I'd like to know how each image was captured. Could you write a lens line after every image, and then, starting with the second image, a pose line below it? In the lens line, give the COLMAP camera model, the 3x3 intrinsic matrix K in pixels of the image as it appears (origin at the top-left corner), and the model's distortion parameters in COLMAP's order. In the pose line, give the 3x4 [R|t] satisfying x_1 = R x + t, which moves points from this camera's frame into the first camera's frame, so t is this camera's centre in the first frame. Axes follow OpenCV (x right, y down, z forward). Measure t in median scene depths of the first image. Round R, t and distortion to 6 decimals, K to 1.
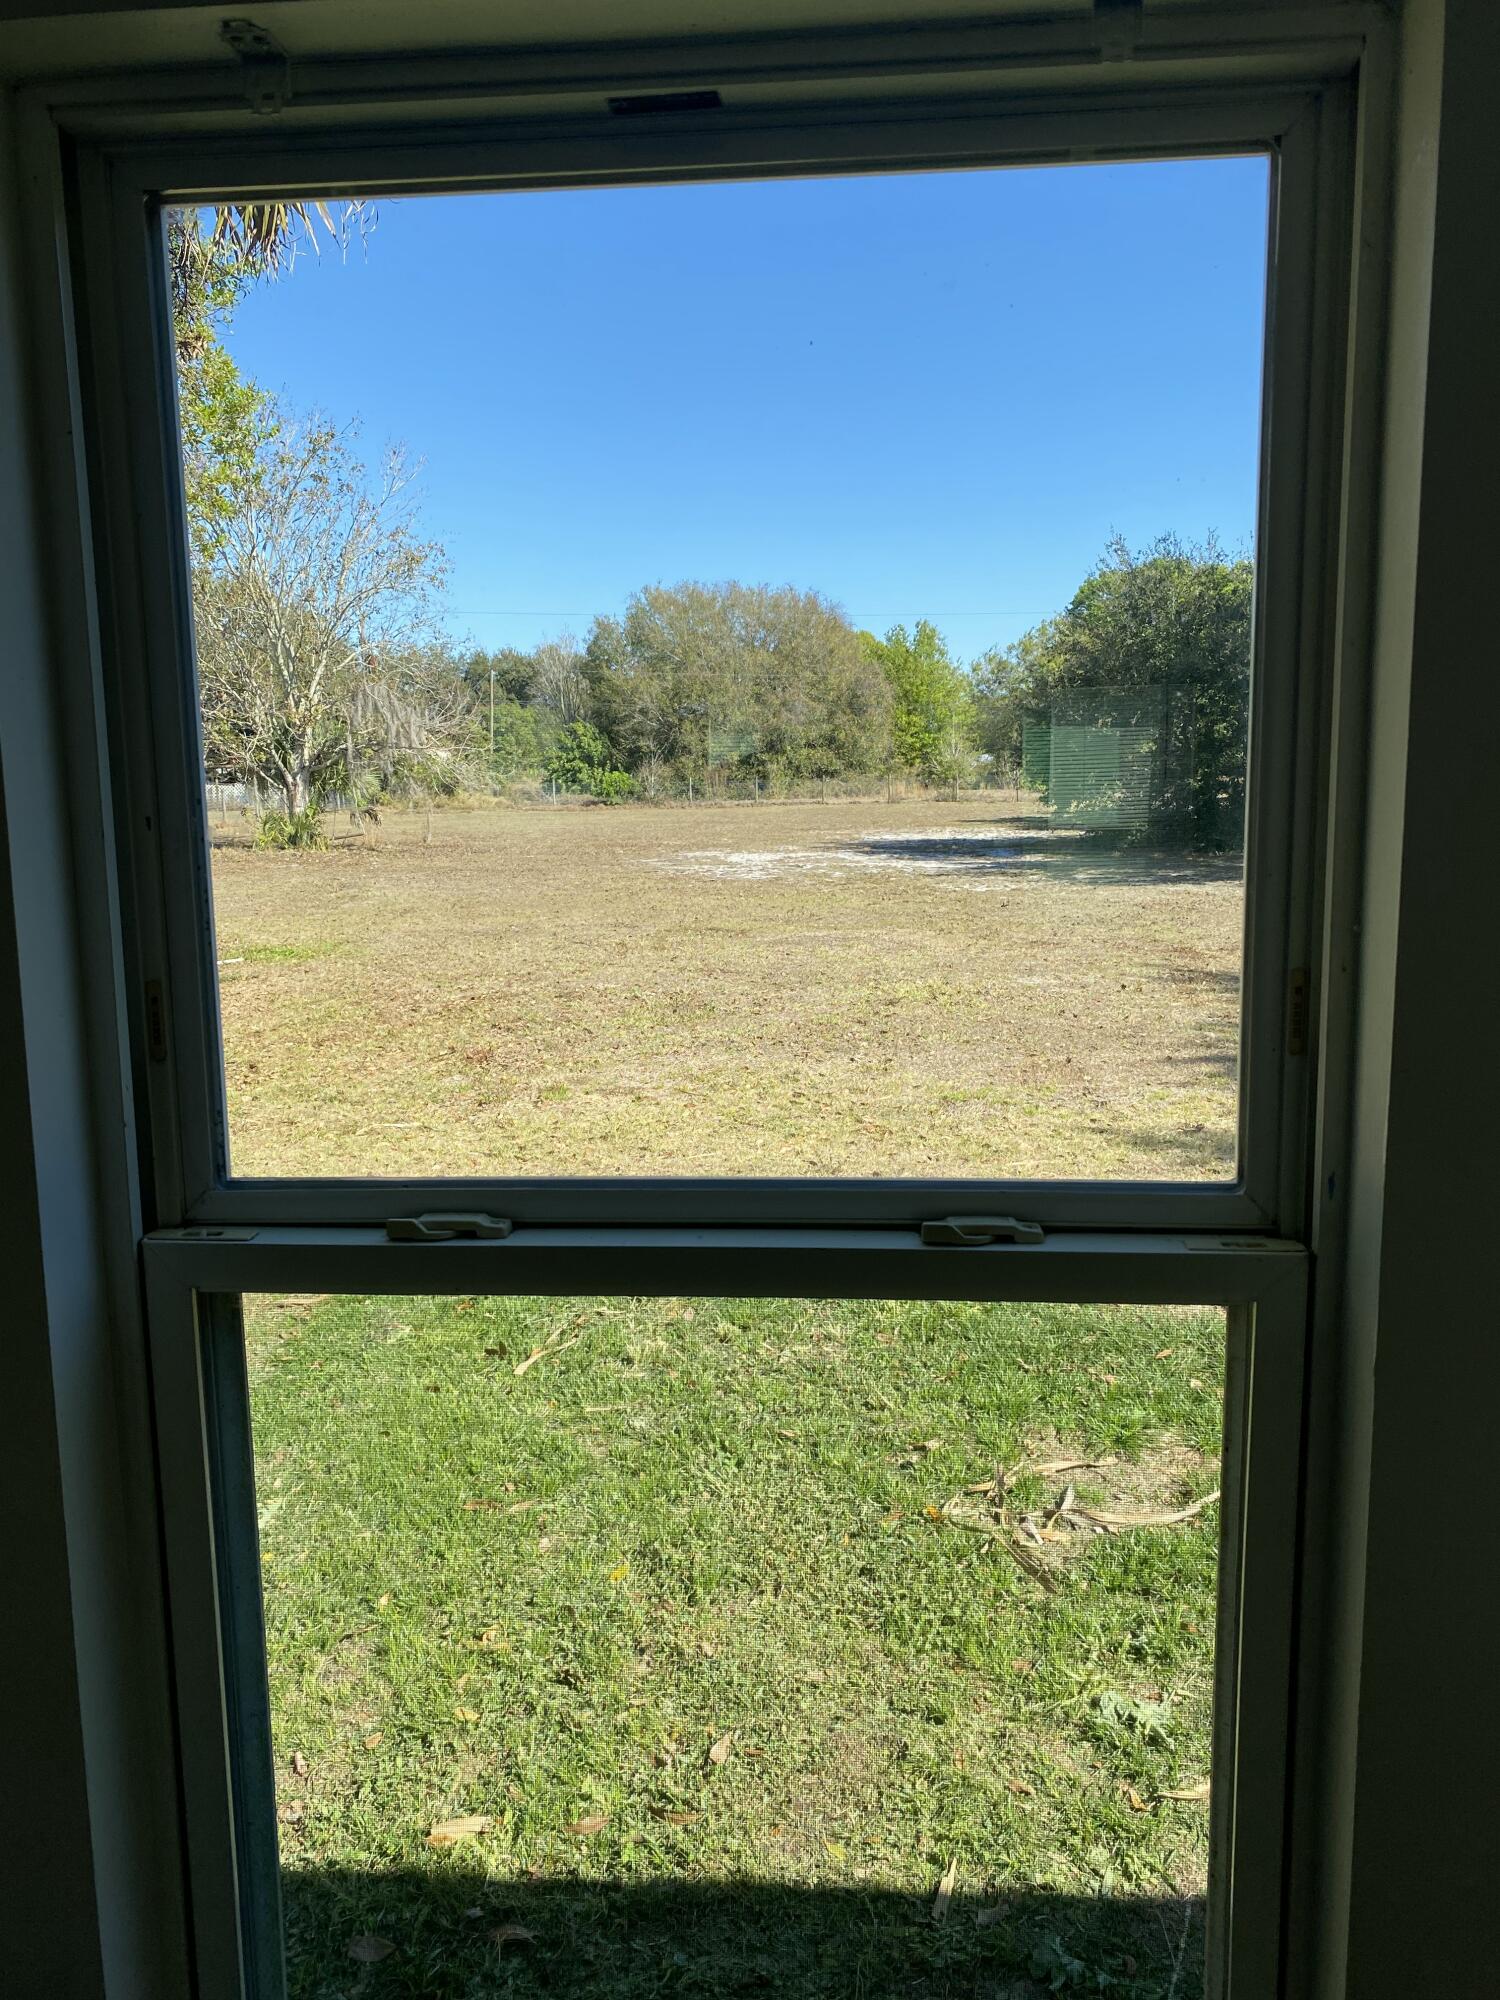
lens RADIAL K [[1516.4, 0, 750.6], [0, 1516.4, 1001.7], [0, 0, 1]] dist [0.037349, -0.038669]
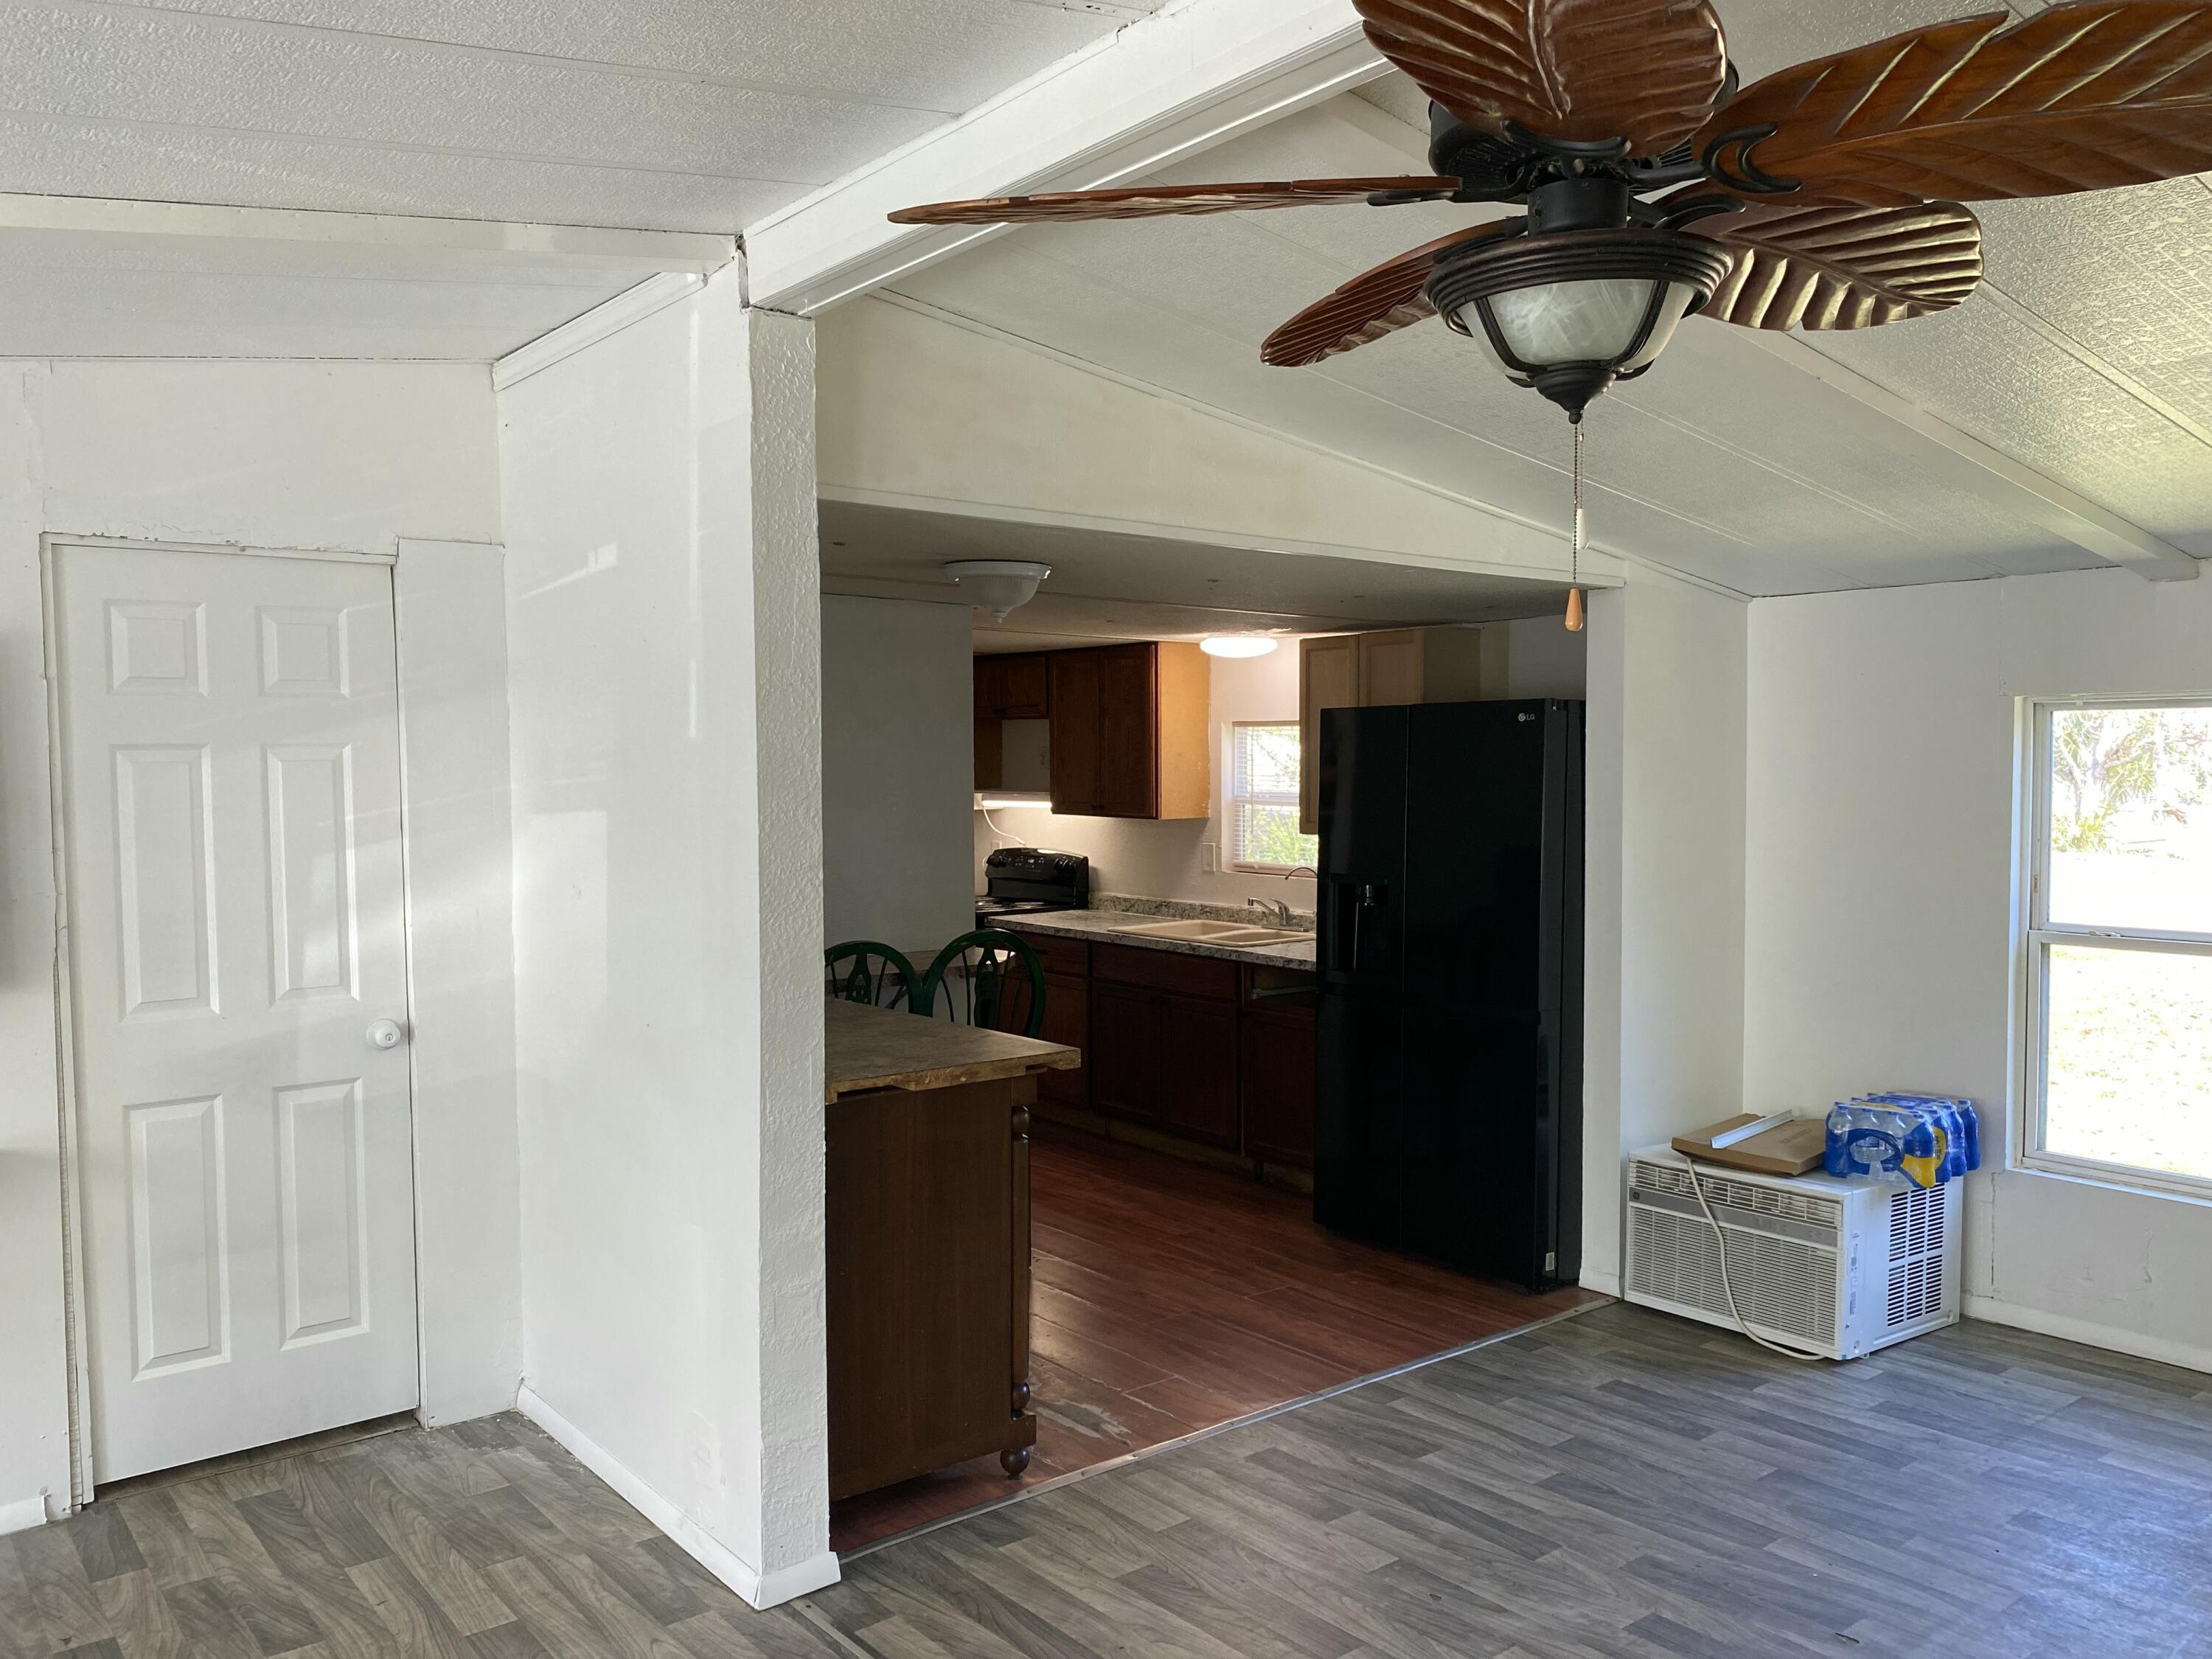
lens RADIAL K [[1677.2, 0, 1101.9], [0, 1677.2, 822.9], [0, 0, 1]] dist [0.037349, -0.038669]
pose [[0.685430, 0.038852, -0.727101, 0.041207], [-0.118352, 0.991241, -0.058603, 0.013605], [0.718456, 0.126222, 0.684024, -0.135359]]
